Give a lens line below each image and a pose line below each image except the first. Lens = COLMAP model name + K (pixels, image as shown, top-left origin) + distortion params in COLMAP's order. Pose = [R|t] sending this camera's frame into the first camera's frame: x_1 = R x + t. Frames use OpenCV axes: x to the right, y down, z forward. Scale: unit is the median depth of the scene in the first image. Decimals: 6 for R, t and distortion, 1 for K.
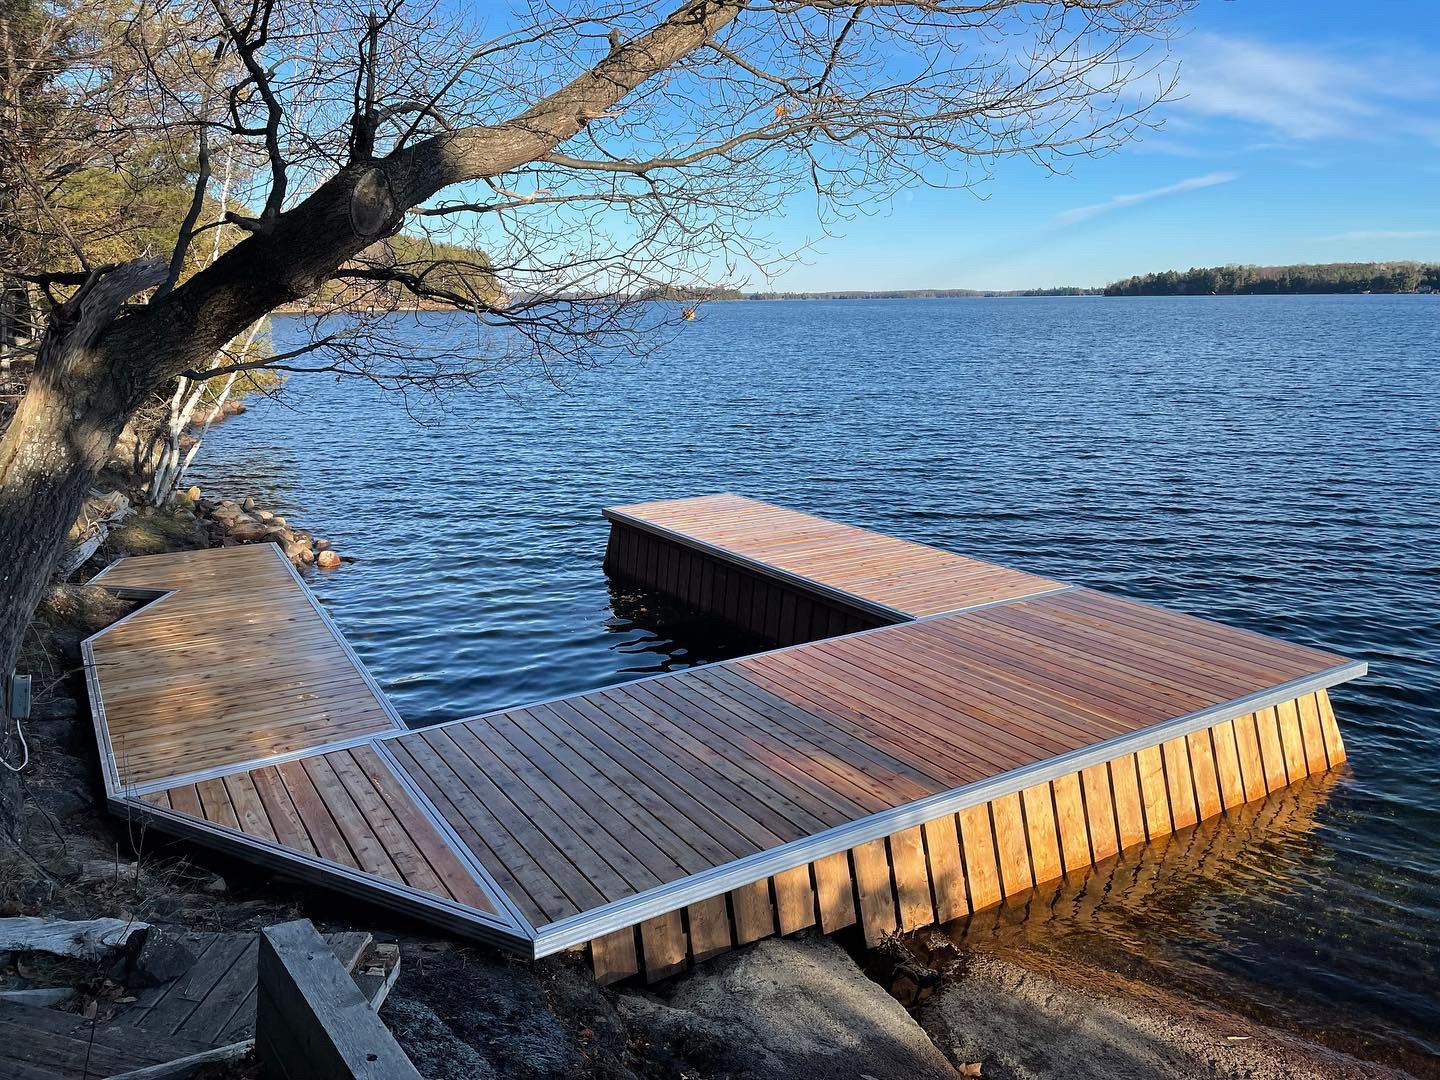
lens RADIAL K [[1082.4, 0, 720.4], [0, 1082.4, 518.5], [0, 0, 1]] dist [0.051126, -0.059754]
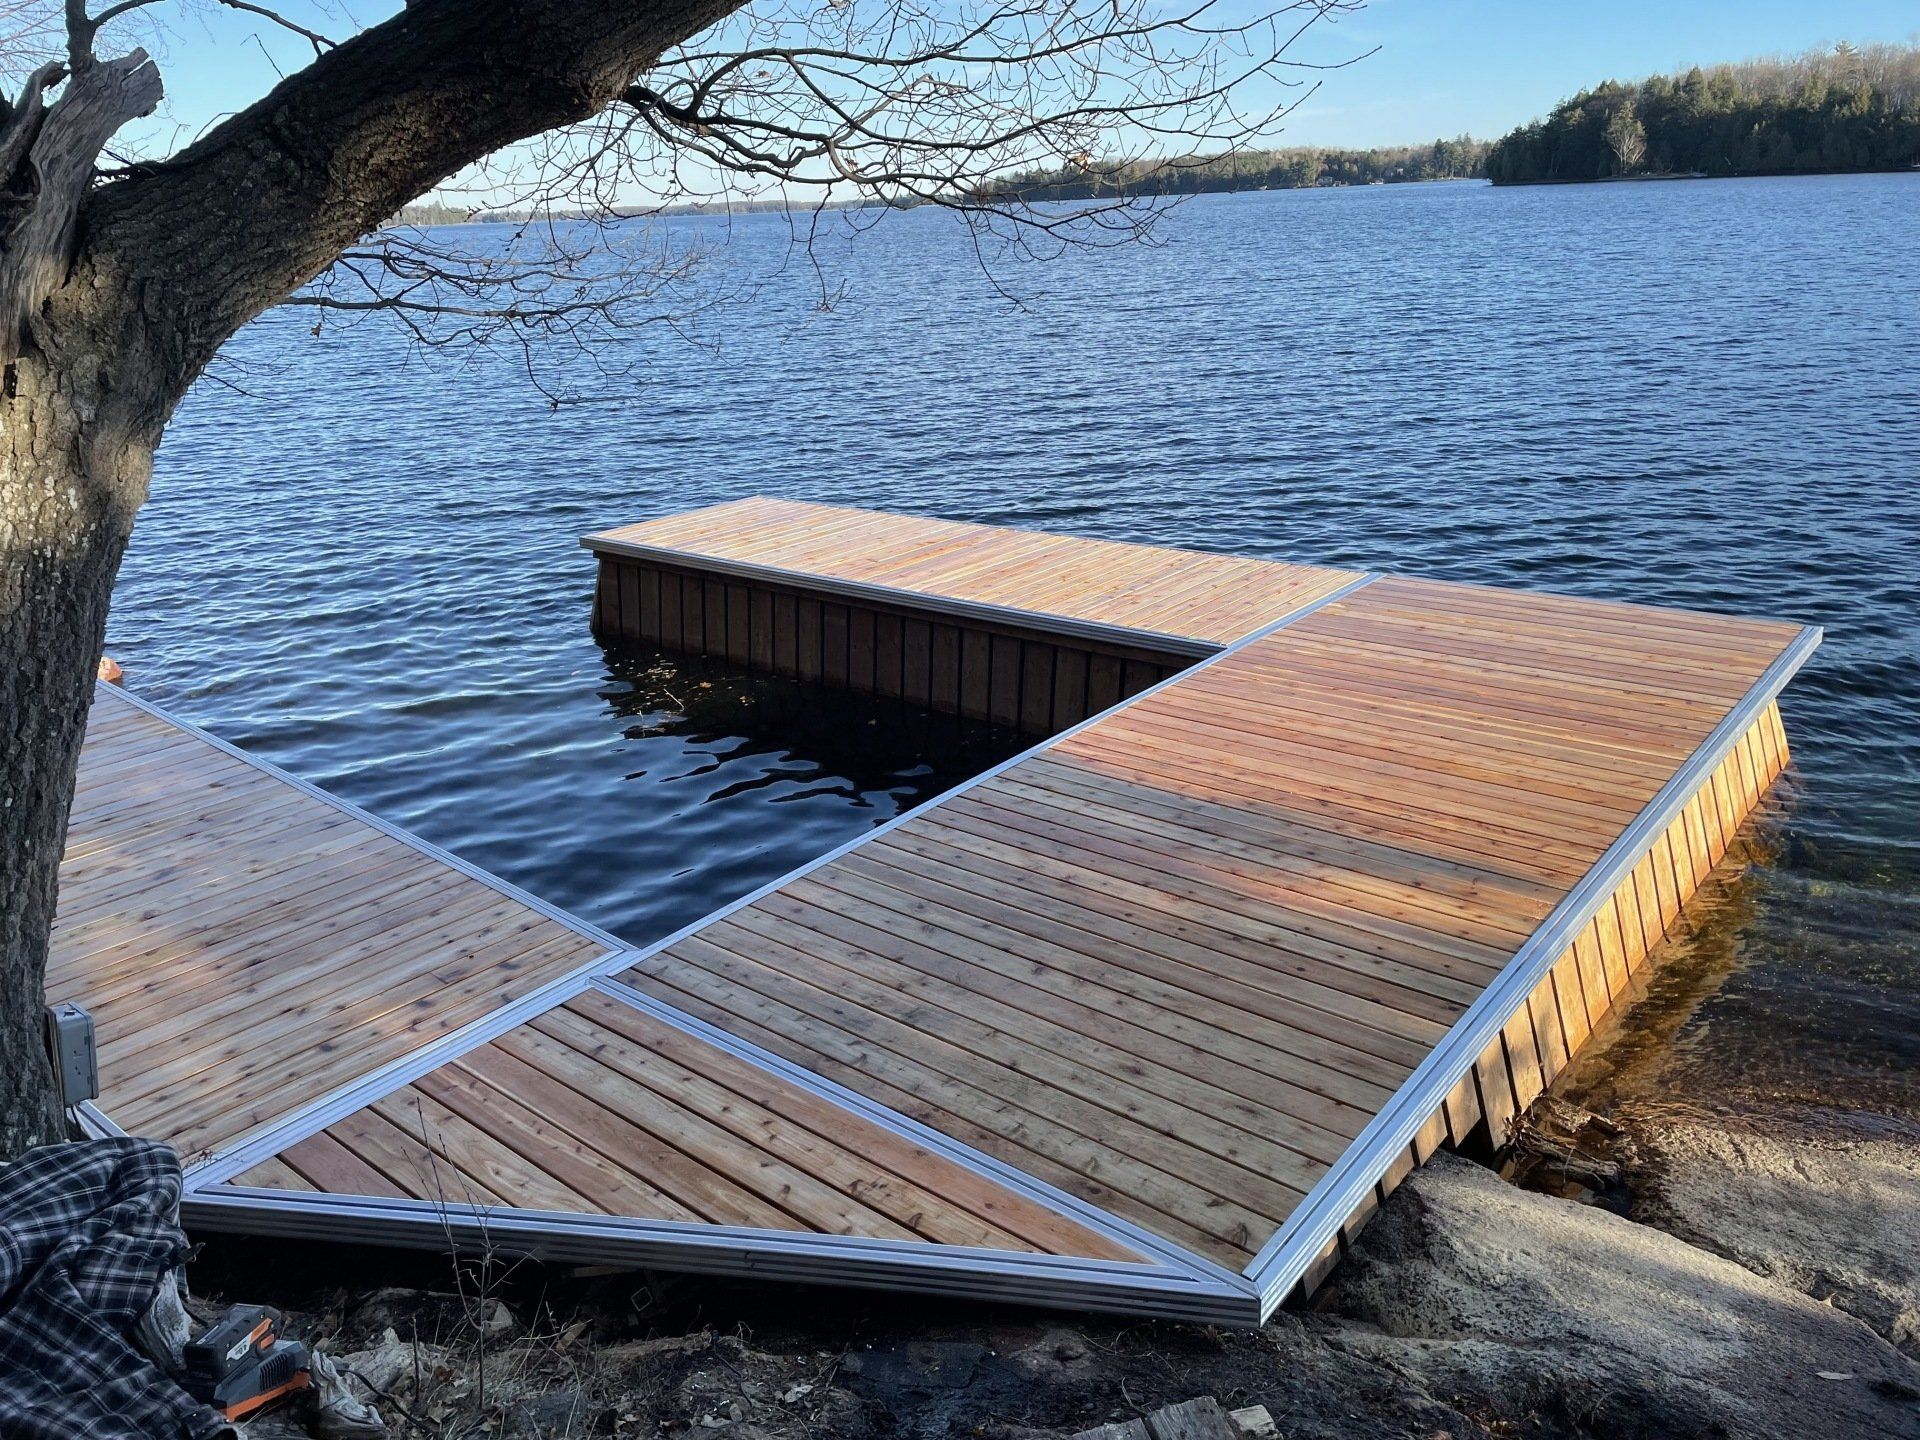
lens RADIAL K [[1443.1, 0, 960.6], [0, 1443.1, 691.3], [0, 0, 1]] dist [0.051126, -0.059754]
pose [[0.950256, -0.132887, 0.281699, -0.389981], [0.100294, 0.986796, 0.127183, -0.020946], [-0.294881, -0.092604, 0.951036, 0.298078]]
